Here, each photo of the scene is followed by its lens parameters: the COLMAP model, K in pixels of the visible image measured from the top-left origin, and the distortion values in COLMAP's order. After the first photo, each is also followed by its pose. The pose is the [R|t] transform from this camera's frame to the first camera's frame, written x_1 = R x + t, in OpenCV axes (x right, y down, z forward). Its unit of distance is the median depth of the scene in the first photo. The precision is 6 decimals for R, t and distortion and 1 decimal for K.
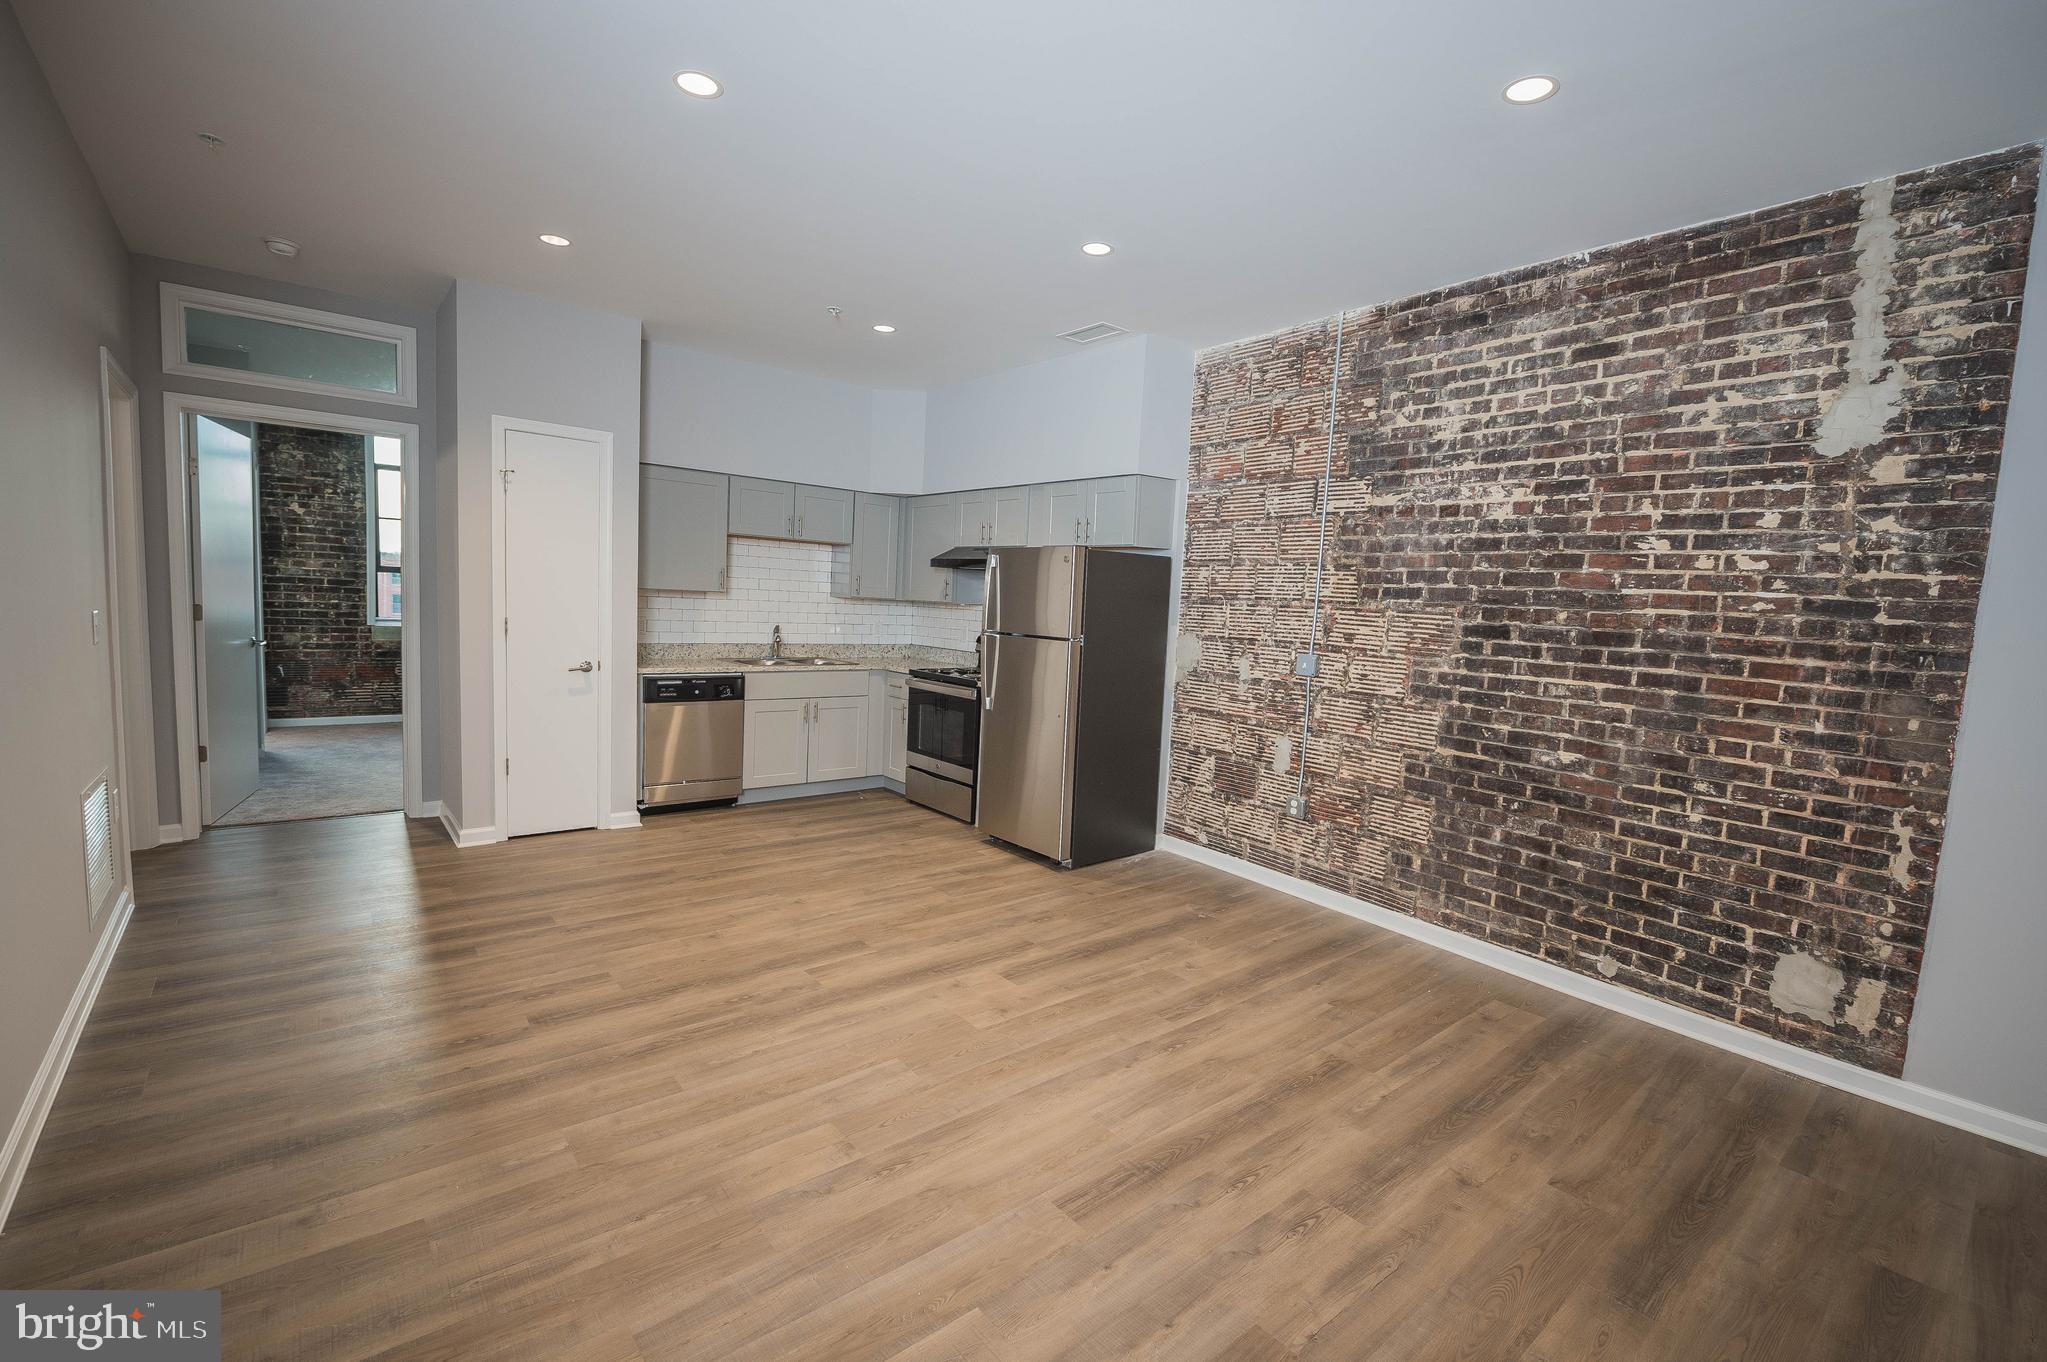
lens RADIAL K [[894.8, 0, 1016.7], [0, 894.8, 684.7], [0, 0, 1]] dist [-0.004033, -0.000292]
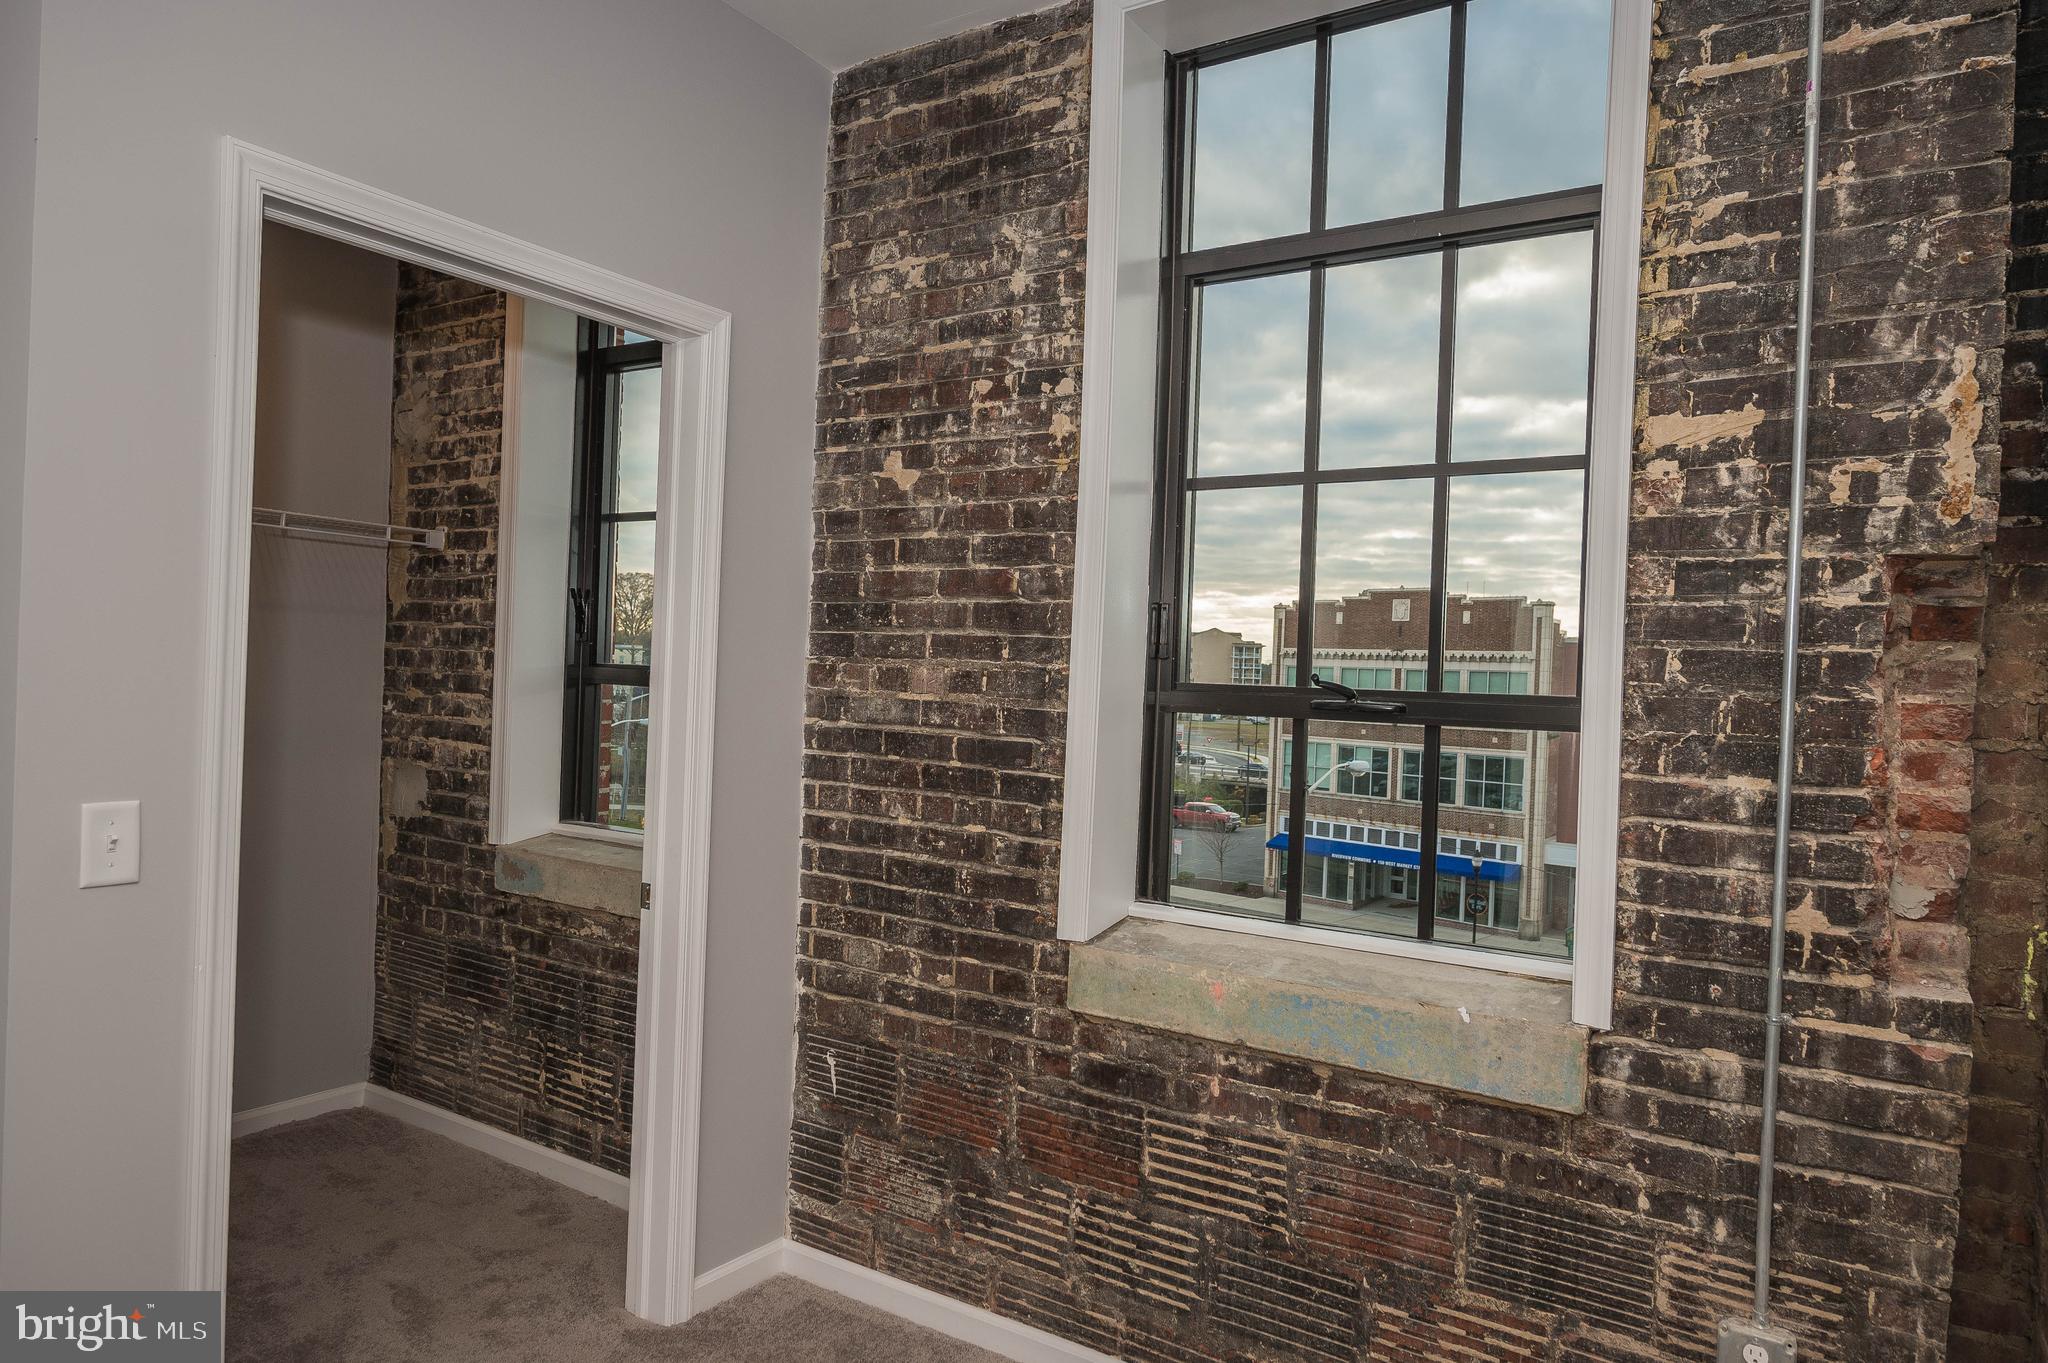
lens RADIAL K [[1289.3, 0, 1024.9], [0, 1289.3, 684.6], [0, 0, 1]] dist [-0.001366, 0.000491]
pose [[0.294683, -0.026393, -0.955230, -0.423775], [-0.115910, 0.991250, -0.063146, -0.113117], [0.948539, 0.129329, 0.289046, 0.915095]]
